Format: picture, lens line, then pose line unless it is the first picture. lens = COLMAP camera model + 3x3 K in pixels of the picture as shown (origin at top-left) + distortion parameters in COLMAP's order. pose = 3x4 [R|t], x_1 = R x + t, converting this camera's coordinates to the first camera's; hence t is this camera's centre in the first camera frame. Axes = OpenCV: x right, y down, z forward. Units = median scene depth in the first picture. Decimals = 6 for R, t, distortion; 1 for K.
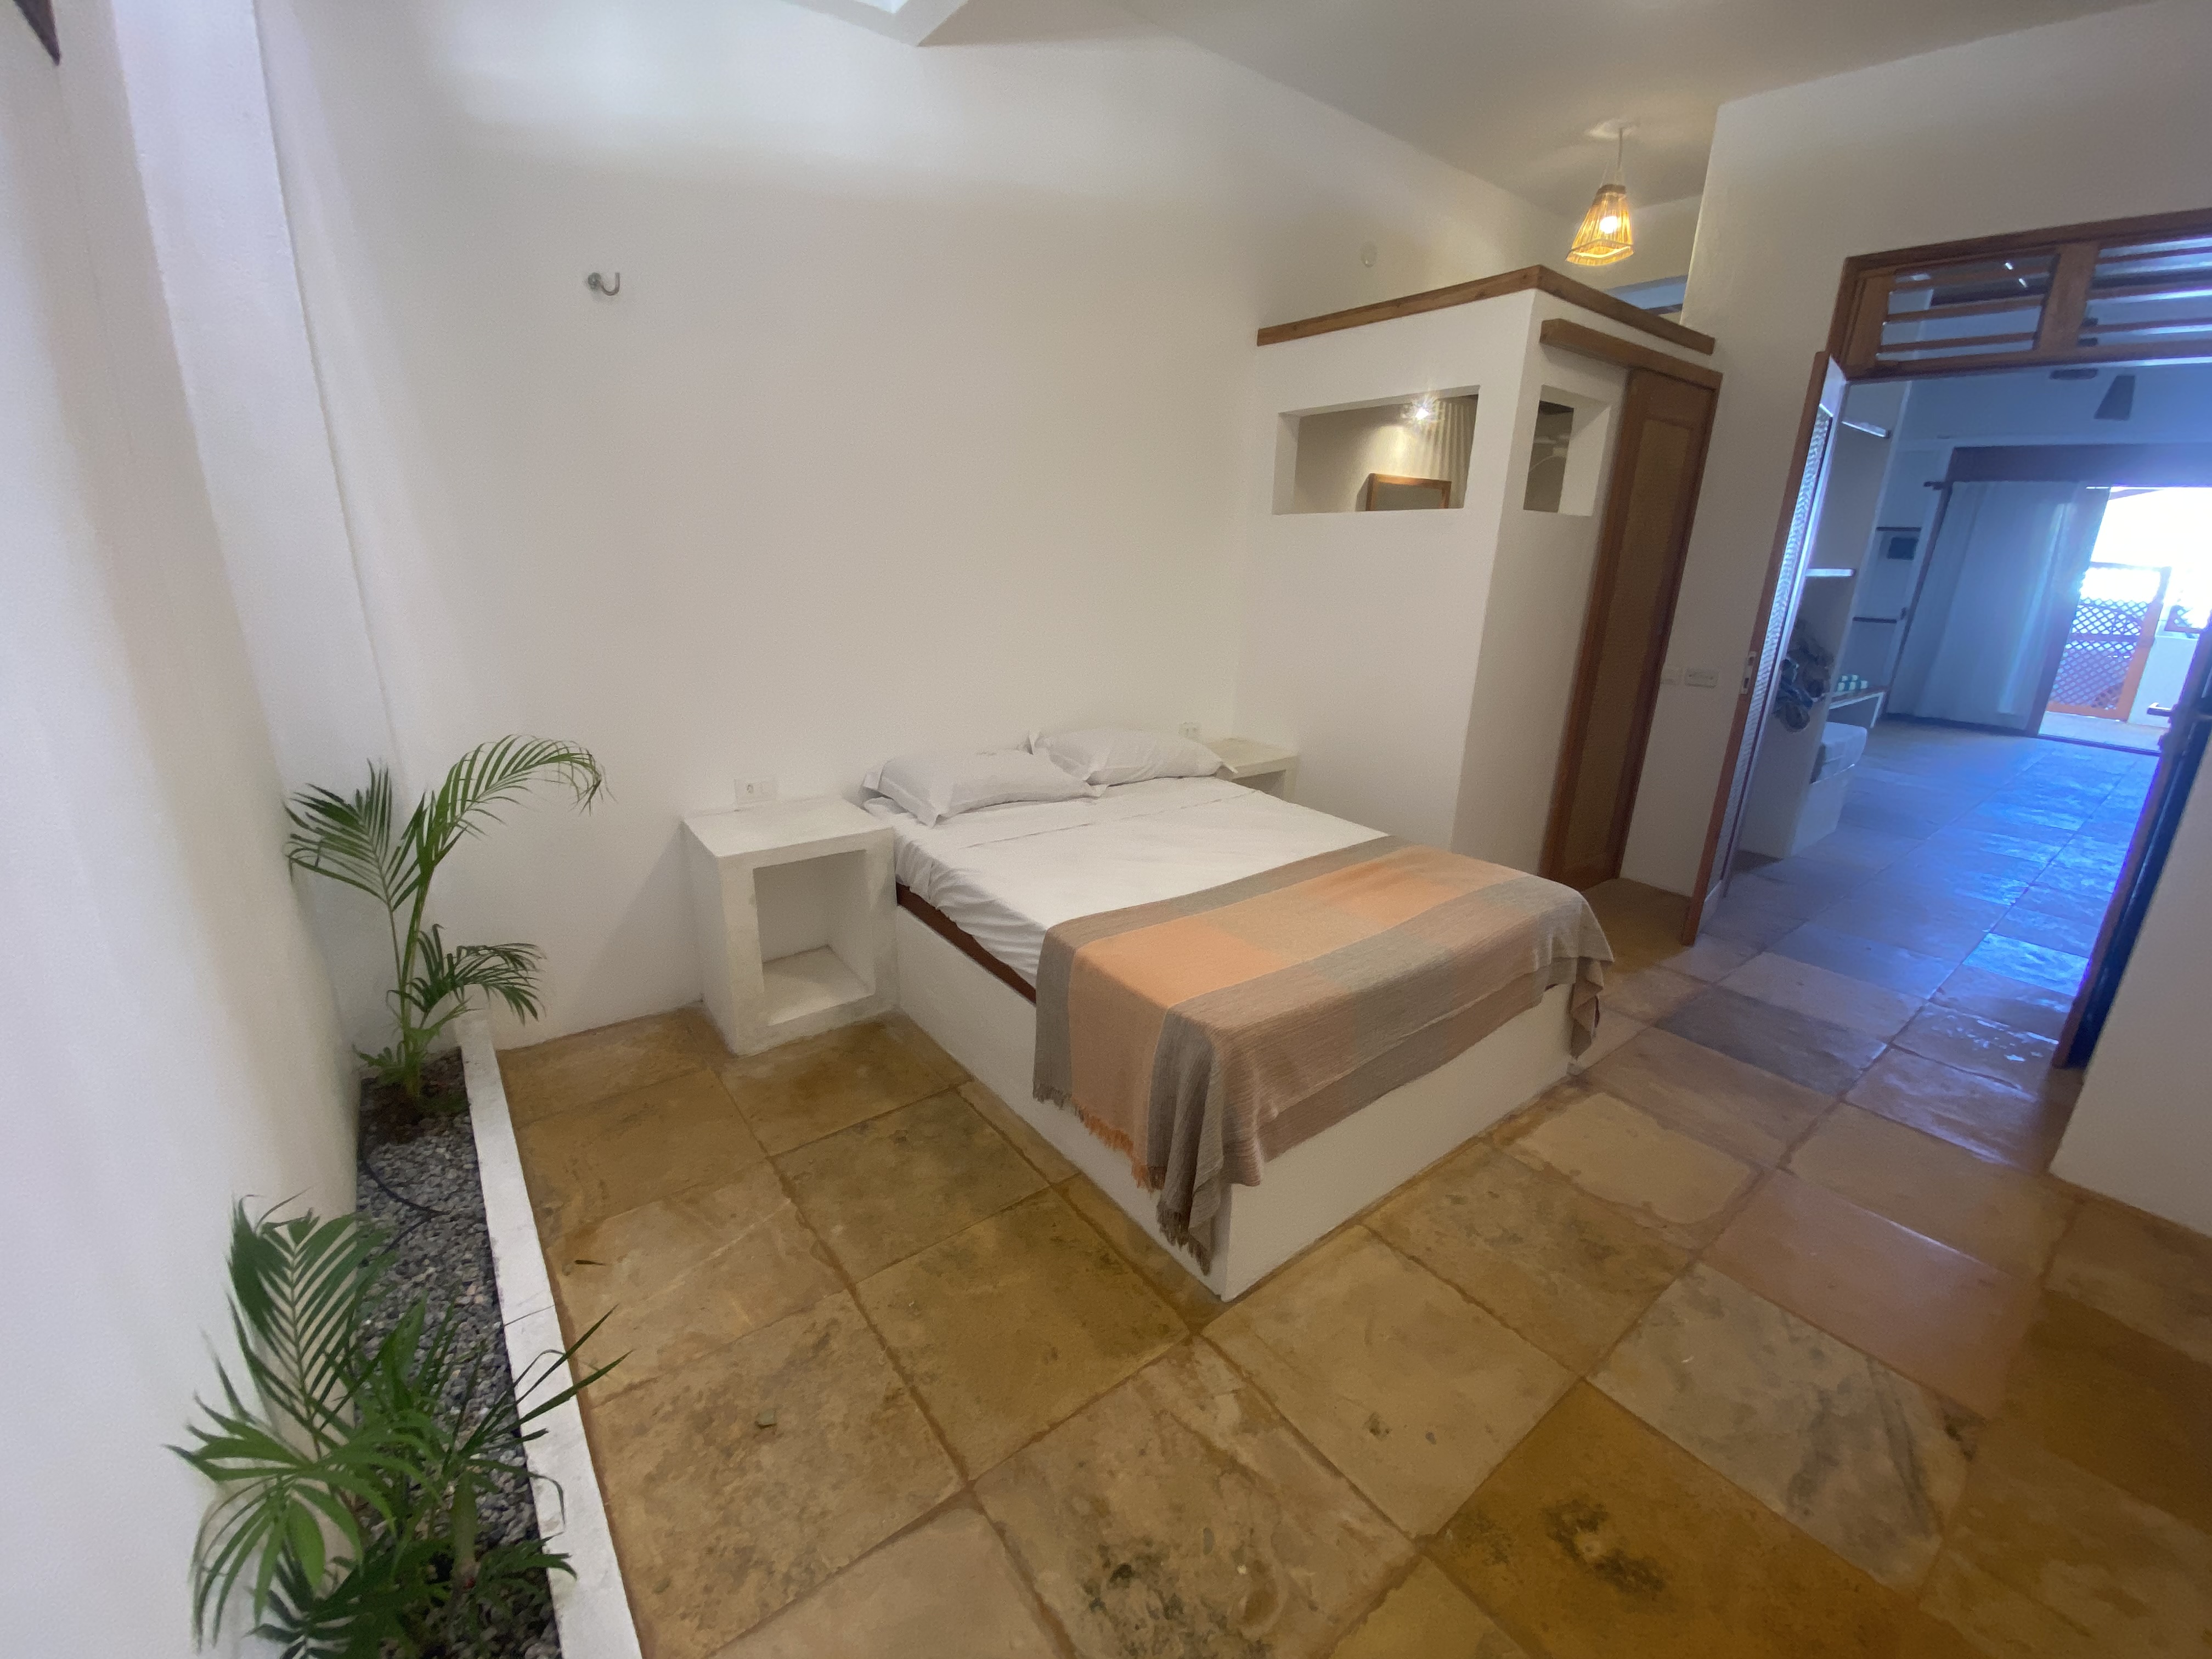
lens RADIAL K [[888.0, 0, 1111.1], [0, 888.0, 824.4], [0, 0, 1]] dist [0.011175, -0.014605]
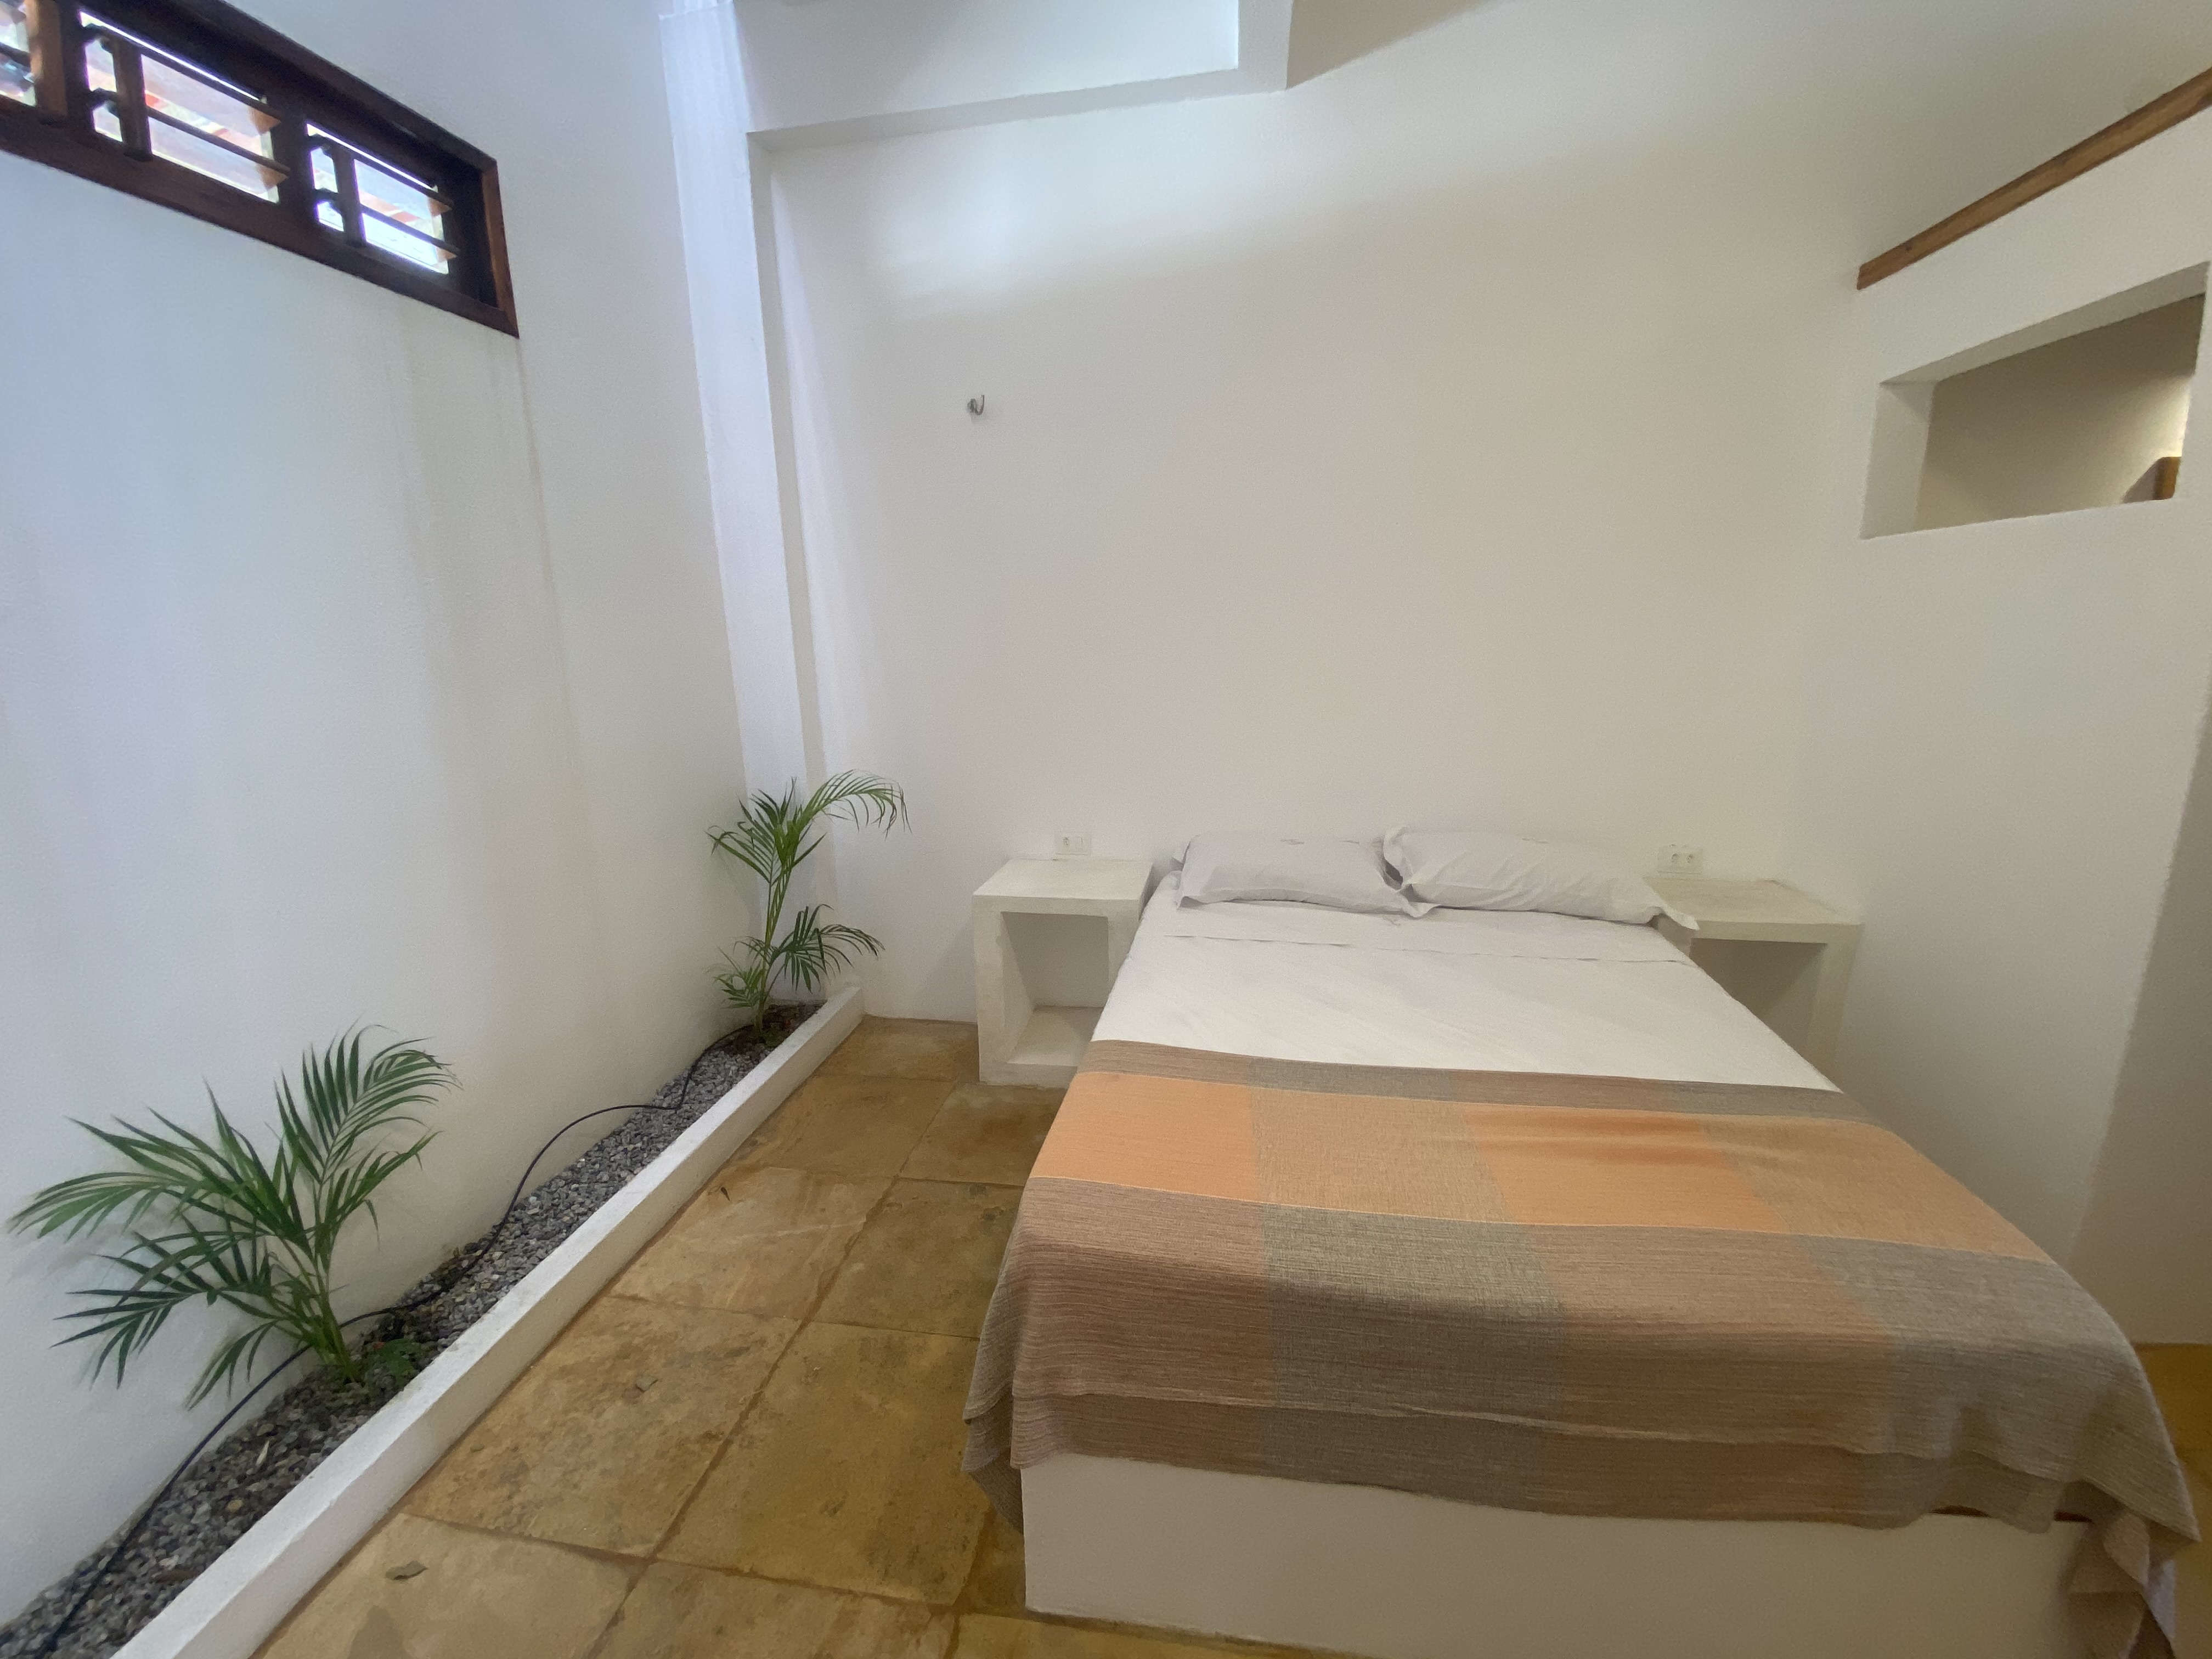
lens RADIAL K [[888.0, 0, 1105.6], [0, 888.0, 824.6], [0, 0, 1]] dist [0.011175, -0.014605]
pose [[0.692363, 0.127801, -0.710141, 0.595716], [-0.184196, 0.982886, -0.002699, -0.102616], [0.697643, 0.132674, 0.704054, 0.437462]]
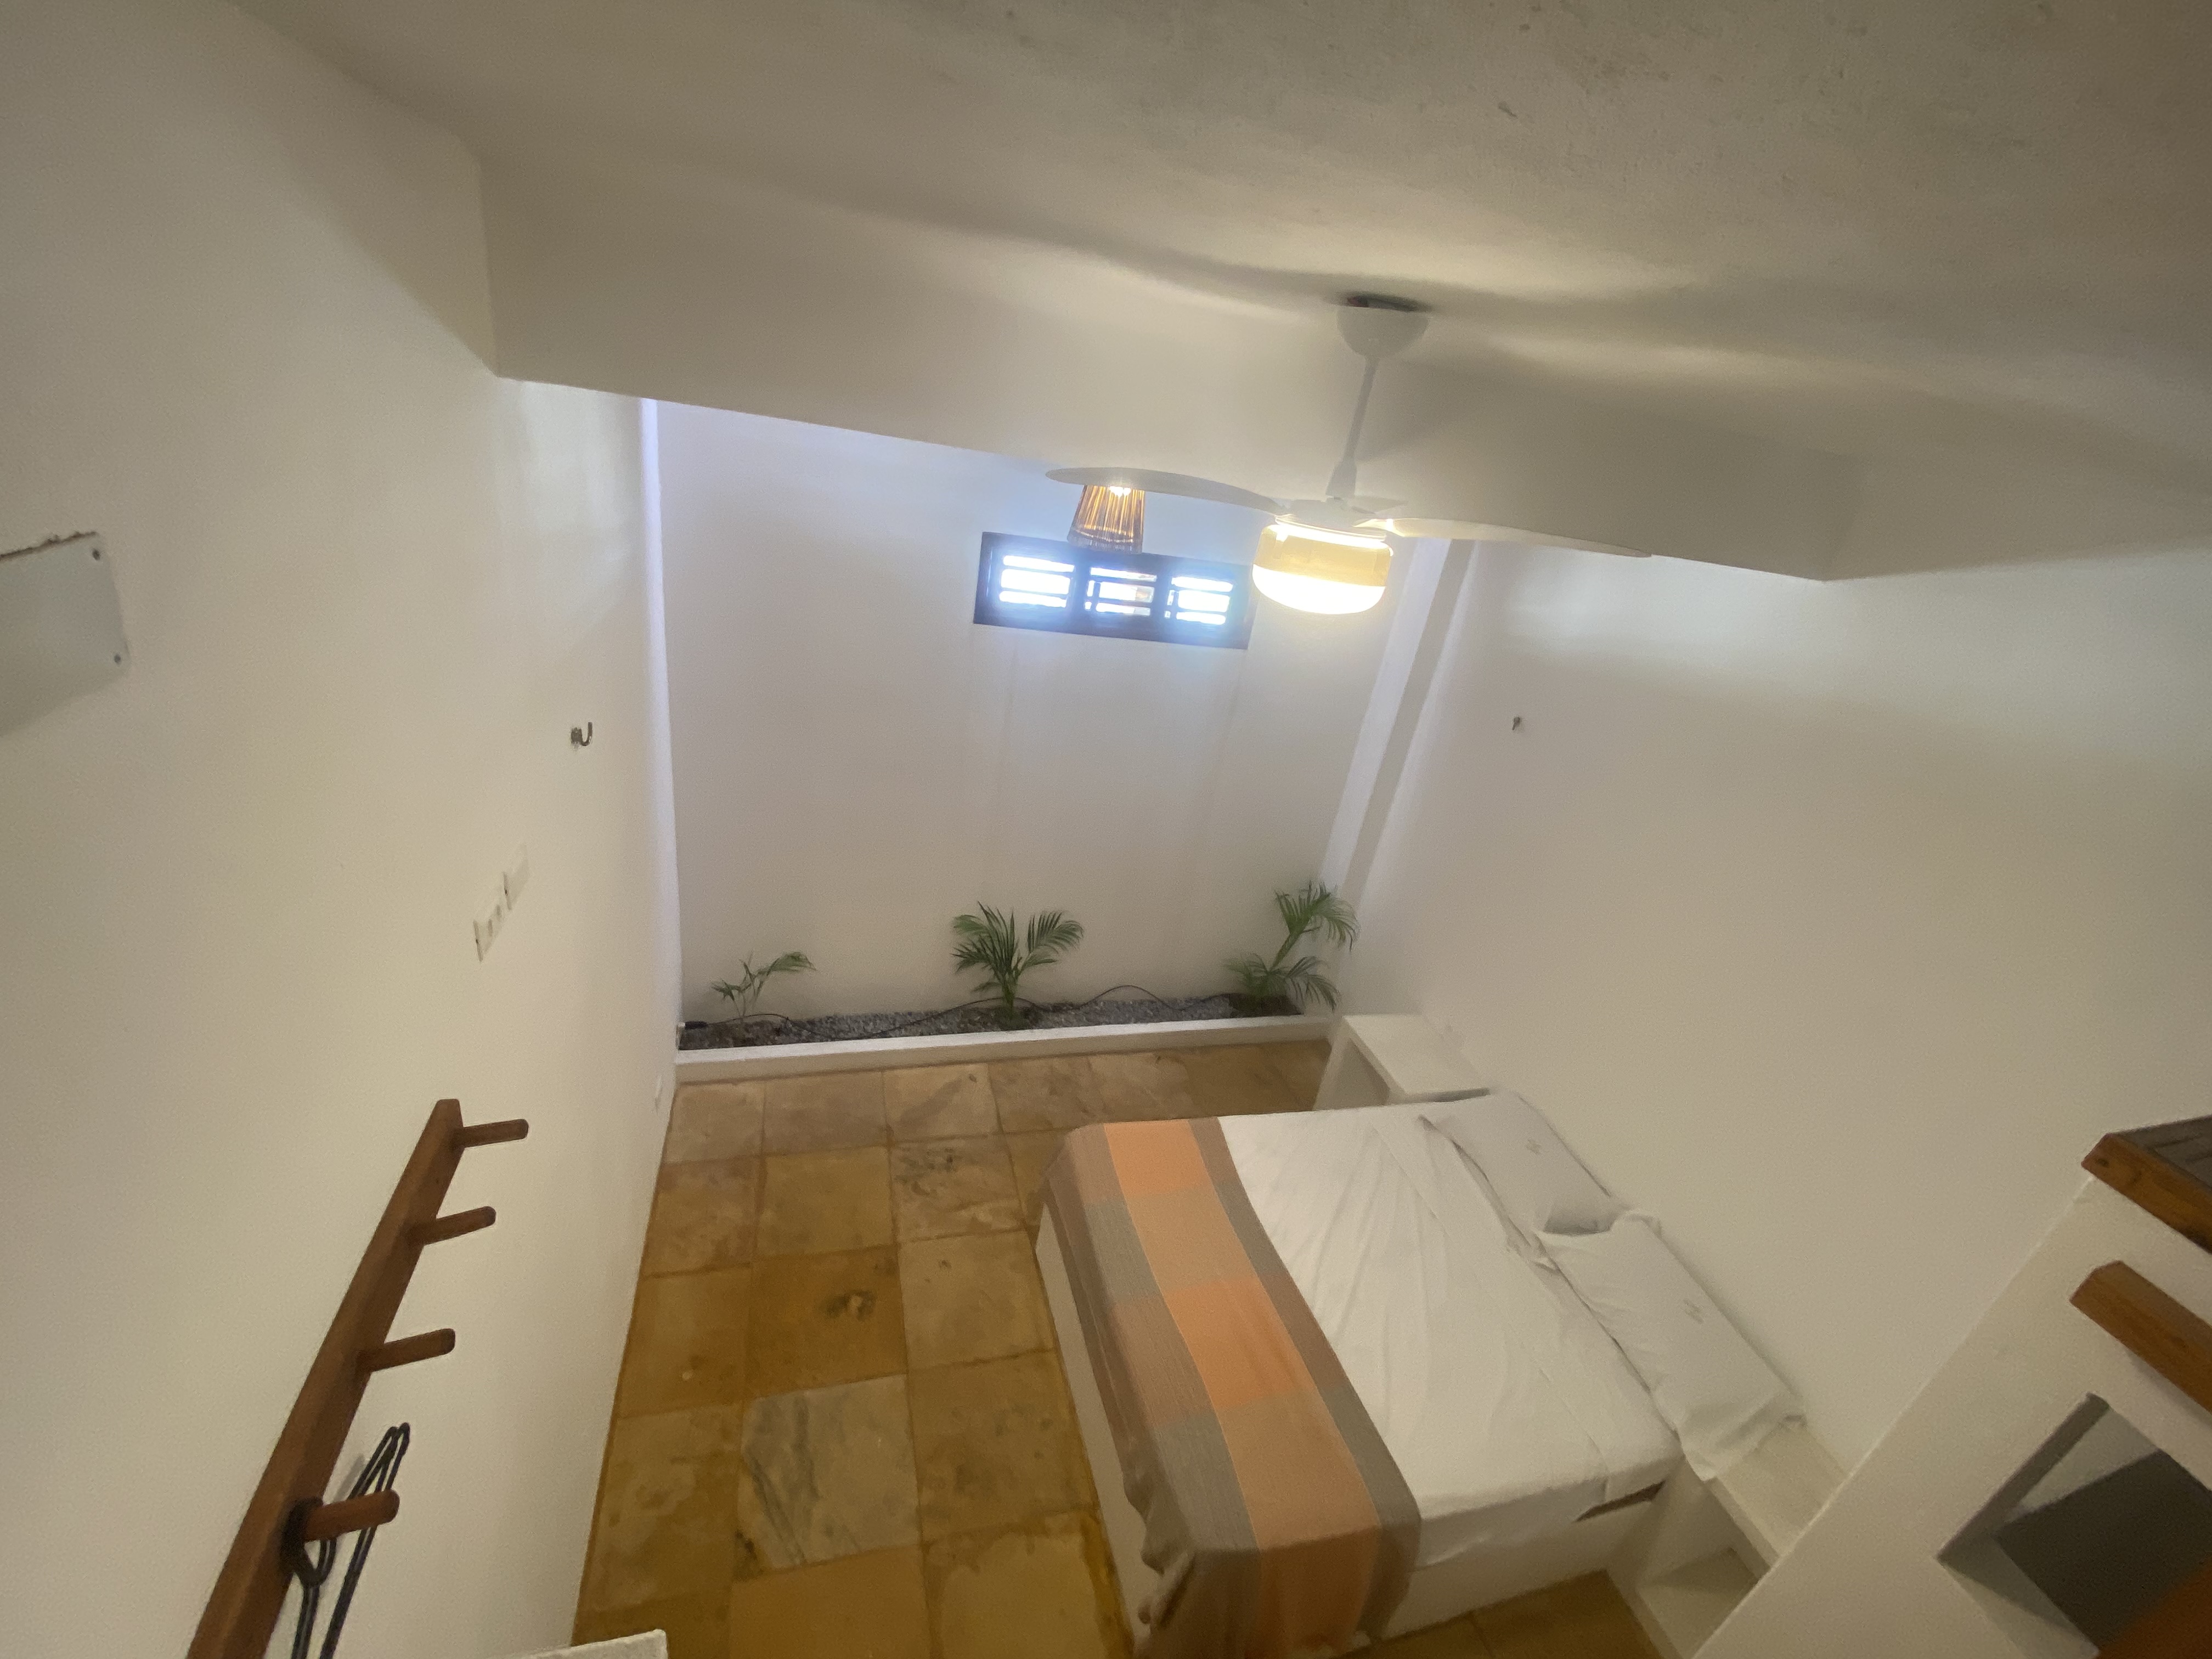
lens RADIAL K [[888.0, 0, 1117.3], [0, 888.0, 827.3], [0, 0, 1]] dist [0.011175, -0.014605]
pose [[-0.343991, 0.323176, -0.881605, 1.433500], [-0.434552, 0.777513, 0.454575, -1.090660], [0.832367, 0.539473, -0.127021, 0.881918]]
